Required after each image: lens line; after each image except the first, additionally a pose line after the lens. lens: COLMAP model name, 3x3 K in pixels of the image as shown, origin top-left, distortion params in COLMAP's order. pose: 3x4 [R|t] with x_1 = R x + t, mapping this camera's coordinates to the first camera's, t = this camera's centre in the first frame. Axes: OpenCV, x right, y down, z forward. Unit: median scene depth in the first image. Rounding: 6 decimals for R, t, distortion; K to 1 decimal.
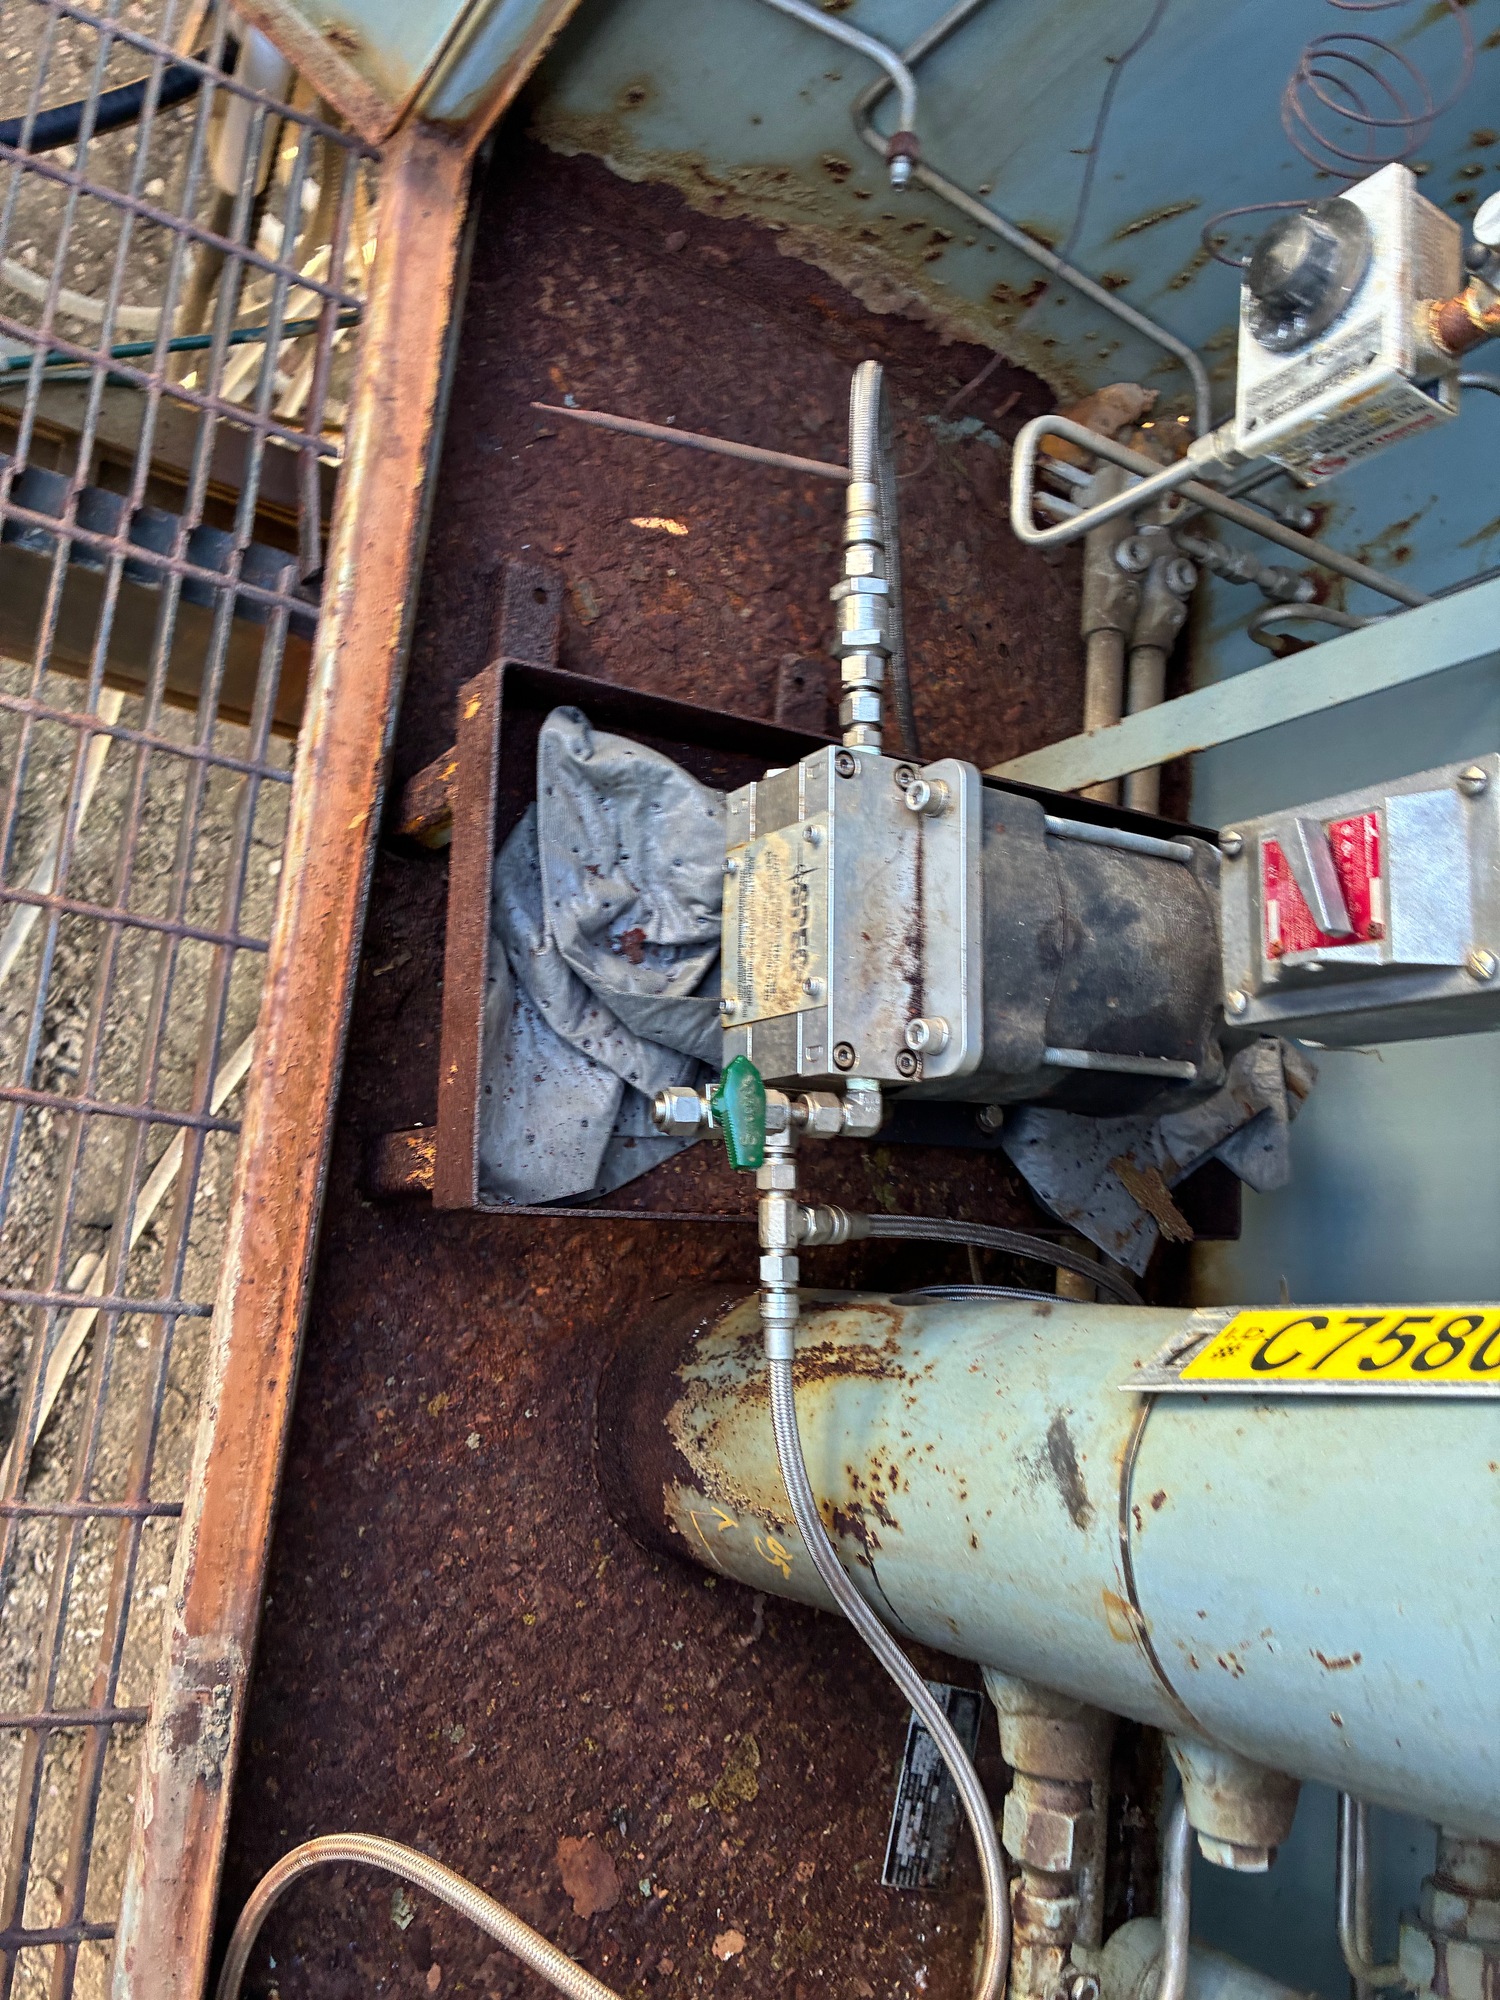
lens RADIAL K [[1506.0, 0, 745.2], [0, 1506.0, 1015.0], [0, 0, 1]] dist [0.050217, -0.064091]
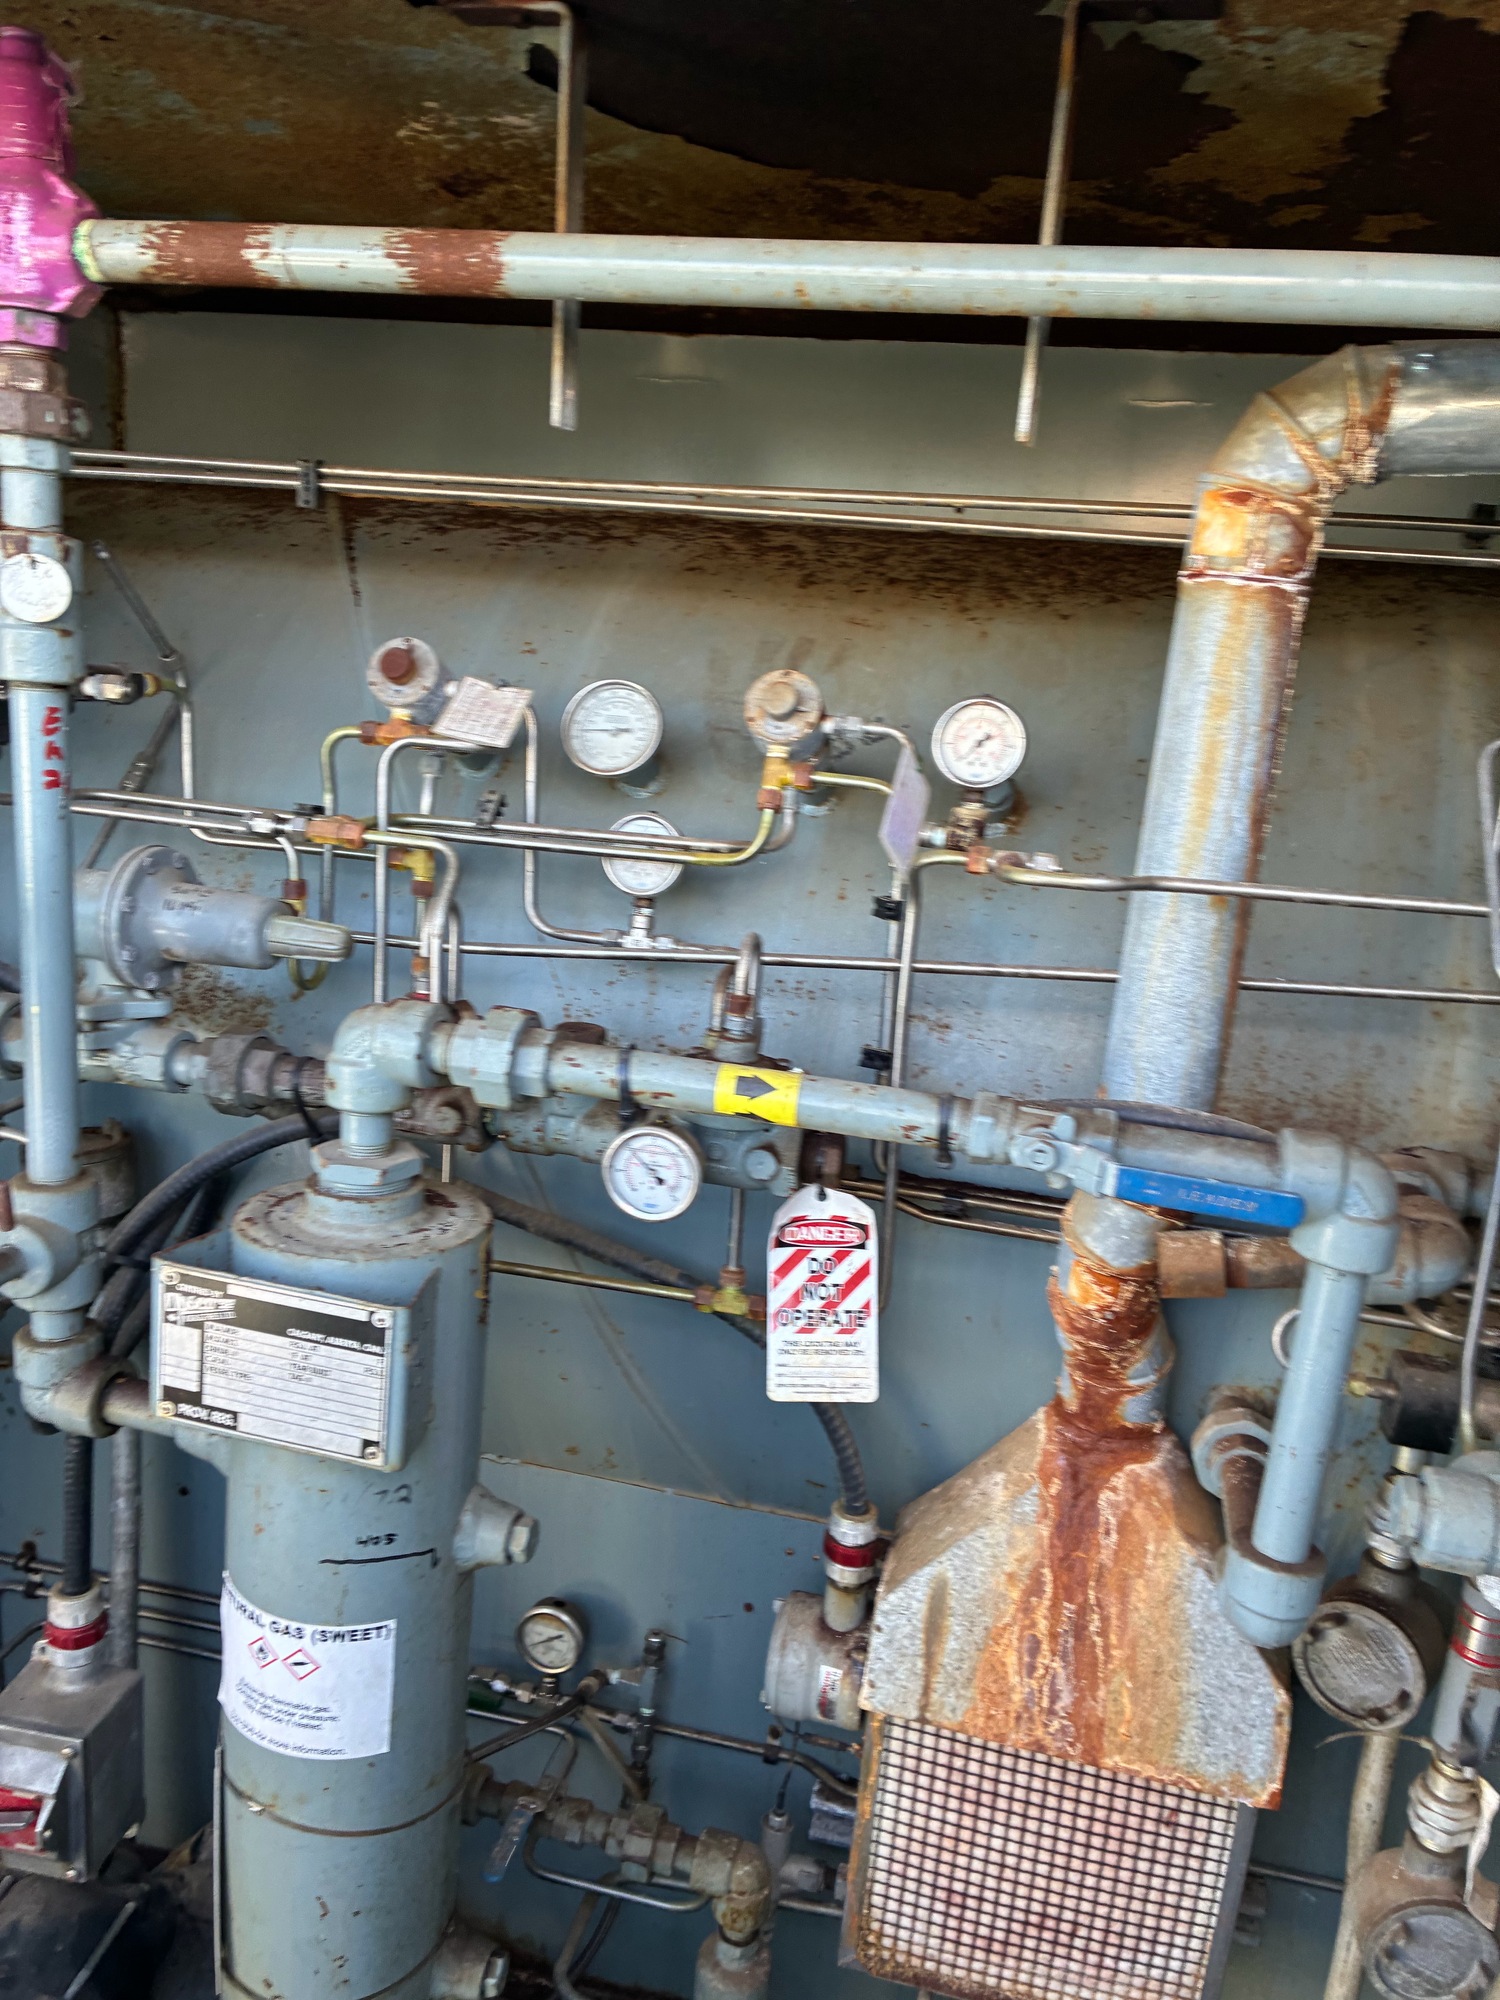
lens RADIAL K [[1506.0, 0, 762.6], [0, 1506.0, 1015.7], [0, 0, 1]] dist [0.050217, -0.064091]
pose [[0.141157, -0.701852, 0.698197, -0.096529], [0.979333, 0.202184, 0.005248, 0.558077], [-0.144847, 0.683027, 0.715887, -1.064845]]
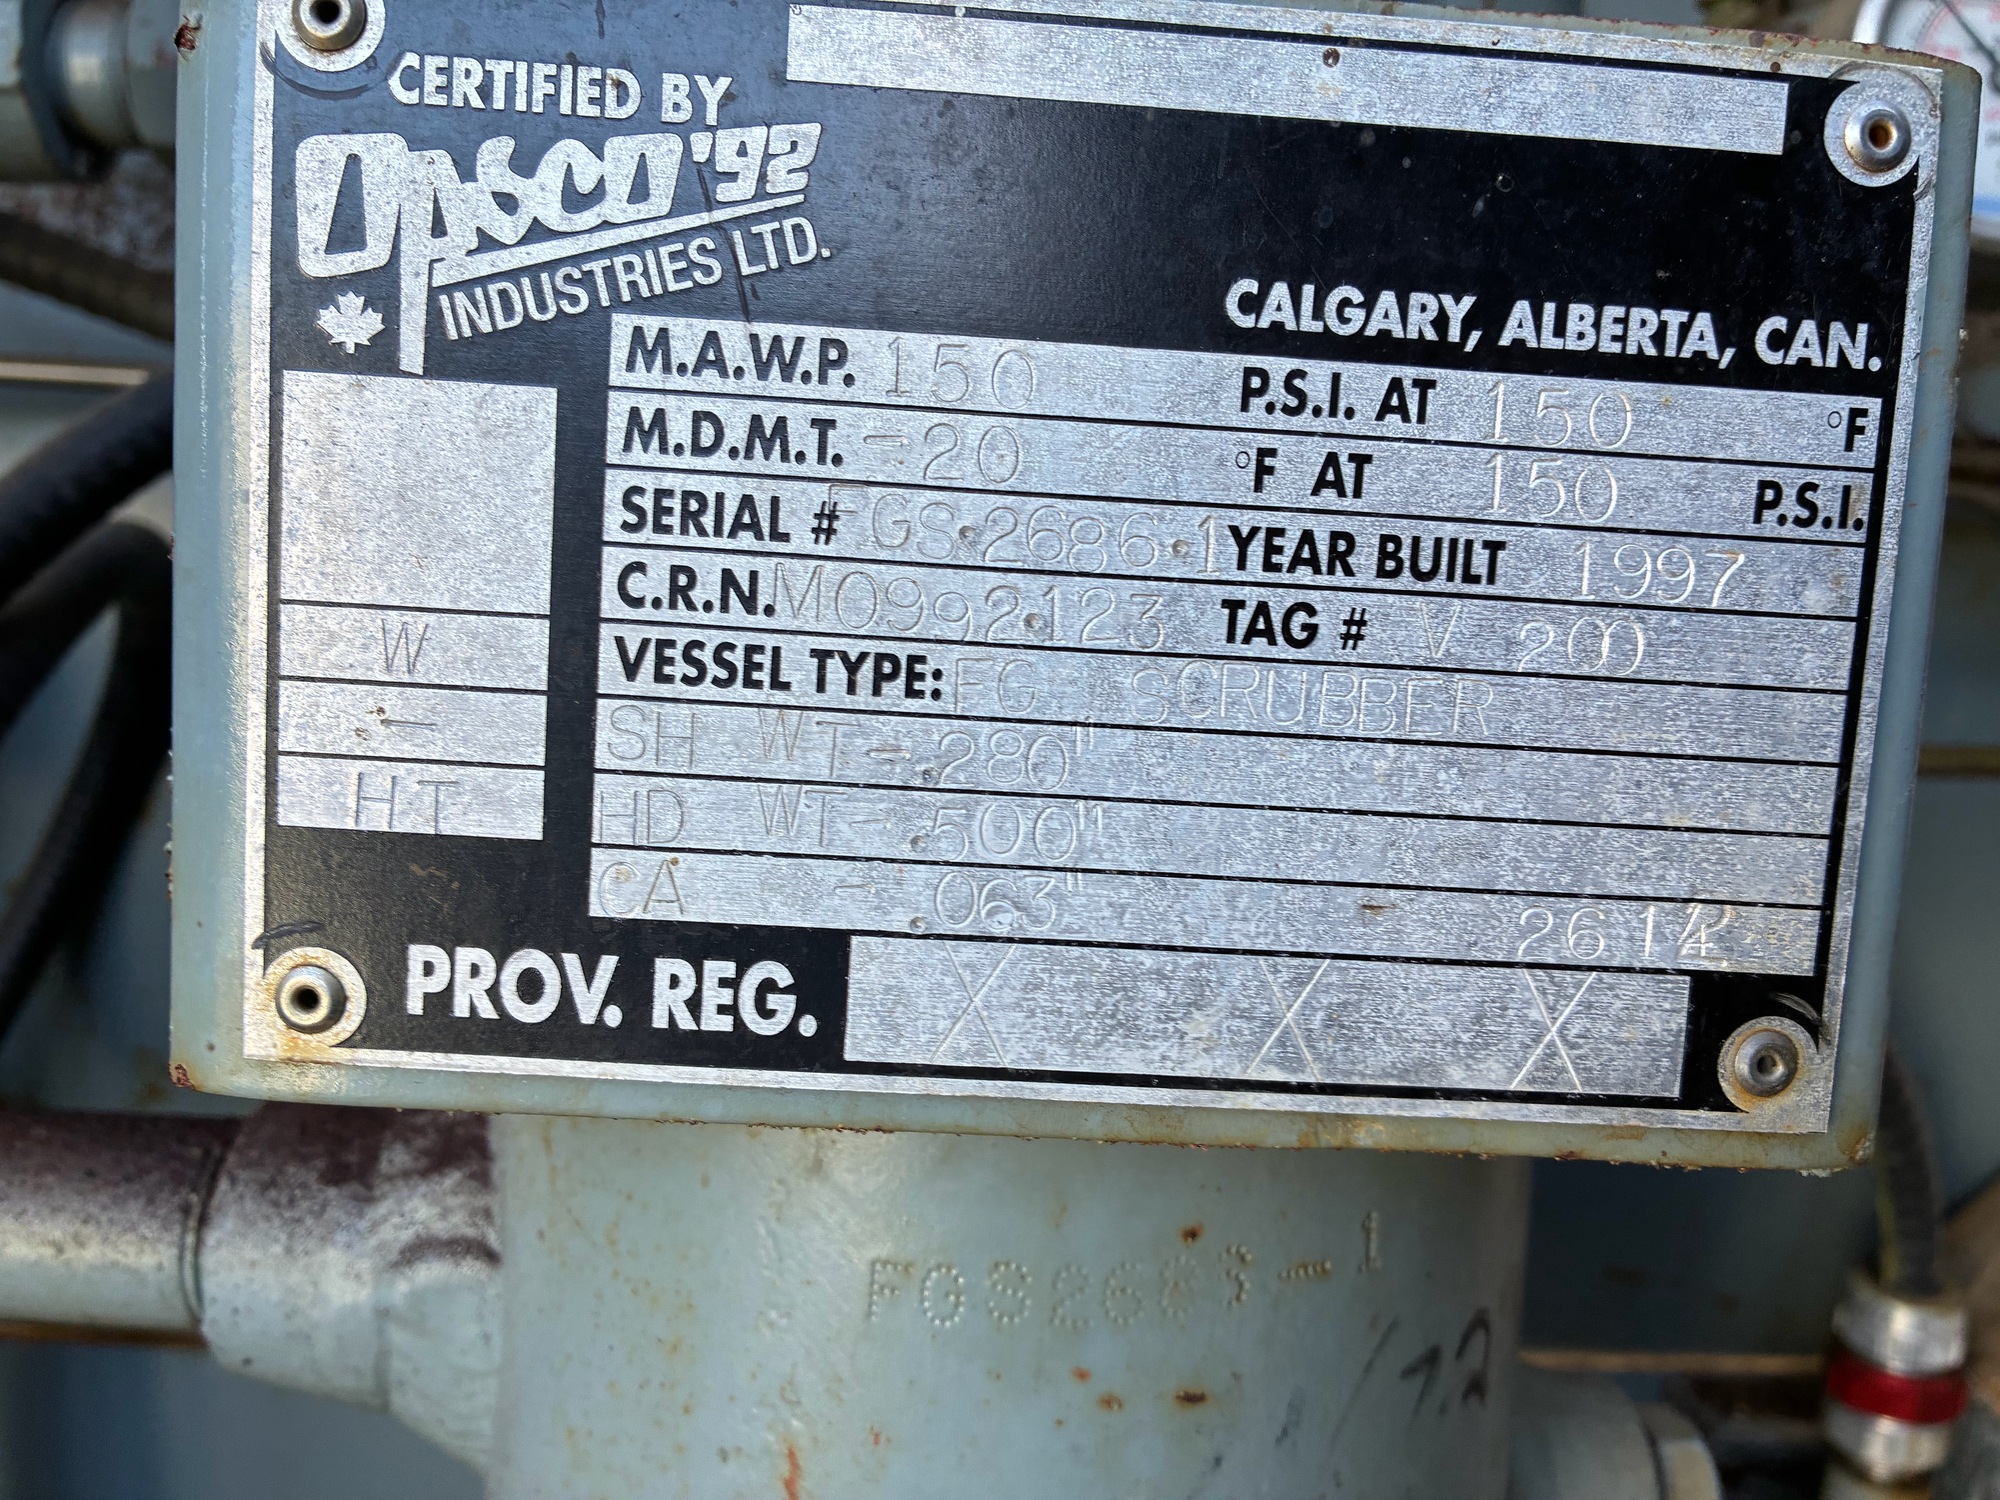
lens RADIAL K [[1506.0, 0, 993.0], [0, 1506.0, 764.2], [0, 0, 1]] dist [0.050217, -0.064091]
pose [[-0.104633, -0.630760, 0.768891, 0.405465], [0.961974, 0.131950, 0.239154, 0.130911], [-0.252303, 0.764677, 0.592969, 0.108729]]
